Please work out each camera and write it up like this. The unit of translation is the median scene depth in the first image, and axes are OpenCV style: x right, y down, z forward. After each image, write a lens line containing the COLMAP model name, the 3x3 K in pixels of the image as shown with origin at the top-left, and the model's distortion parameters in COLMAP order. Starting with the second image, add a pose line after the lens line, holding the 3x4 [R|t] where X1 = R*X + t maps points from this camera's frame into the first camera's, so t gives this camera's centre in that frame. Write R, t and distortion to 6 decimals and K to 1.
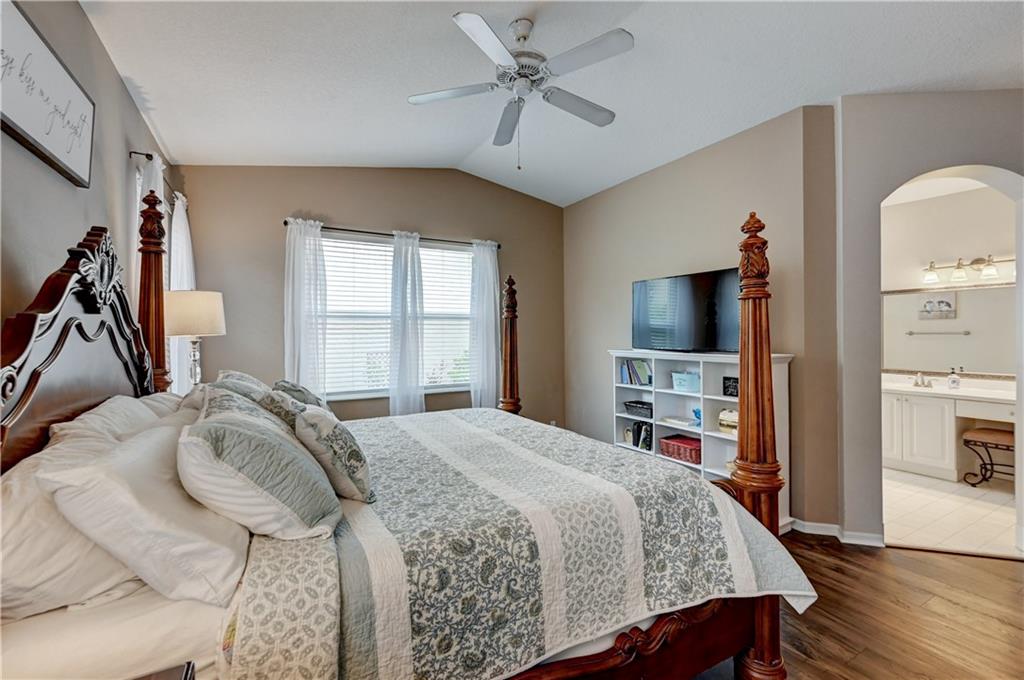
lens RADIAL K [[442.2, 0, 515.8], [0, 442.2, 335.1], [0, 0, 1]] dist [0.001853, -0.000650]
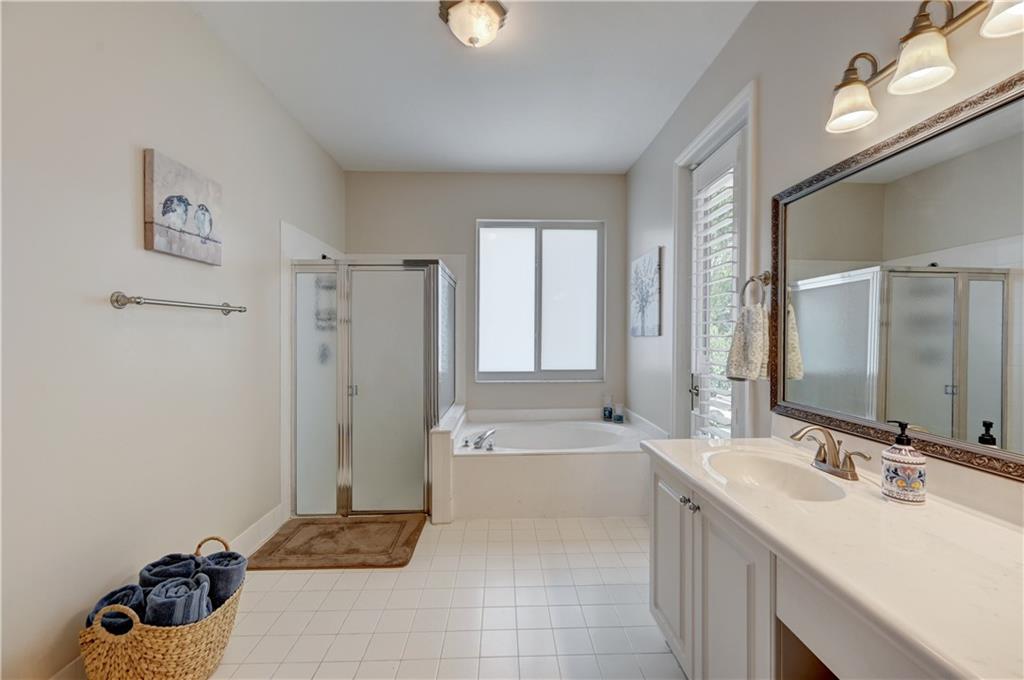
lens RADIAL K [[405.7, 0, 507.4], [0, 405.7, 340.4], [0, 0, 1]] dist [0.004351, 0.000847]
pose [[0.883267, 0.005378, -0.468839, 0.896172], [-0.000950, 0.999953, 0.009679, 0.023055], [0.468869, -0.008104, 0.883231, 0.672833]]
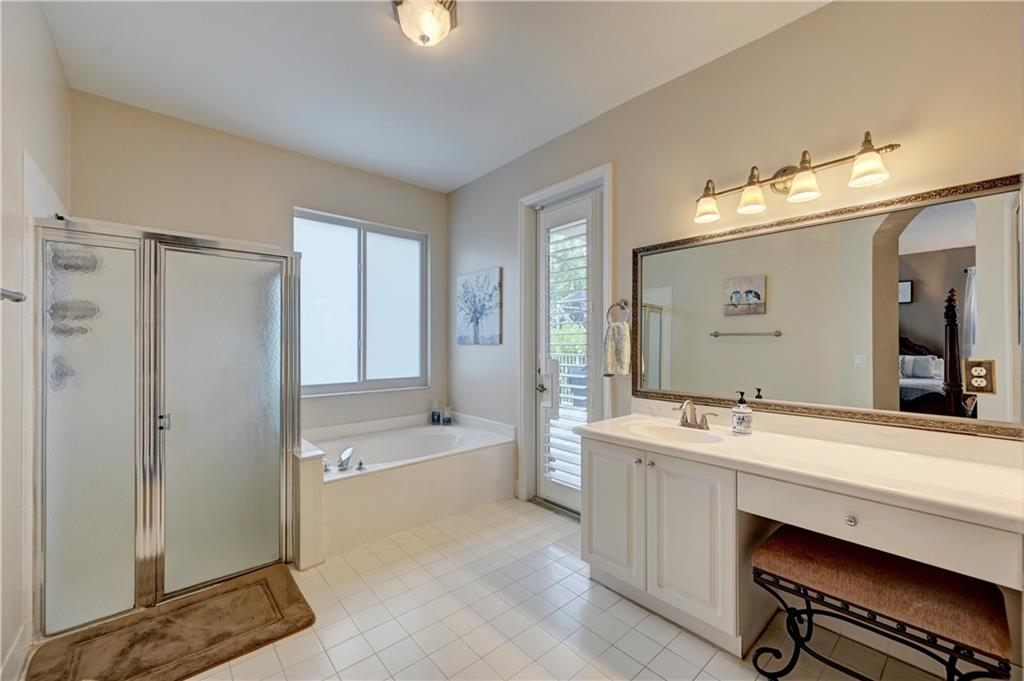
lens RADIAL K [[405.7, 0, 503.7], [0, 405.7, 345.2], [0, 0, 1]] dist [0.004351, 0.000847]
pose [[0.983024, 0.001740, 0.183471, 0.649068], [-0.001947, 0.999998, 0.000948, 0.023230], [-0.183469, -0.001289, 0.983025, 0.608538]]
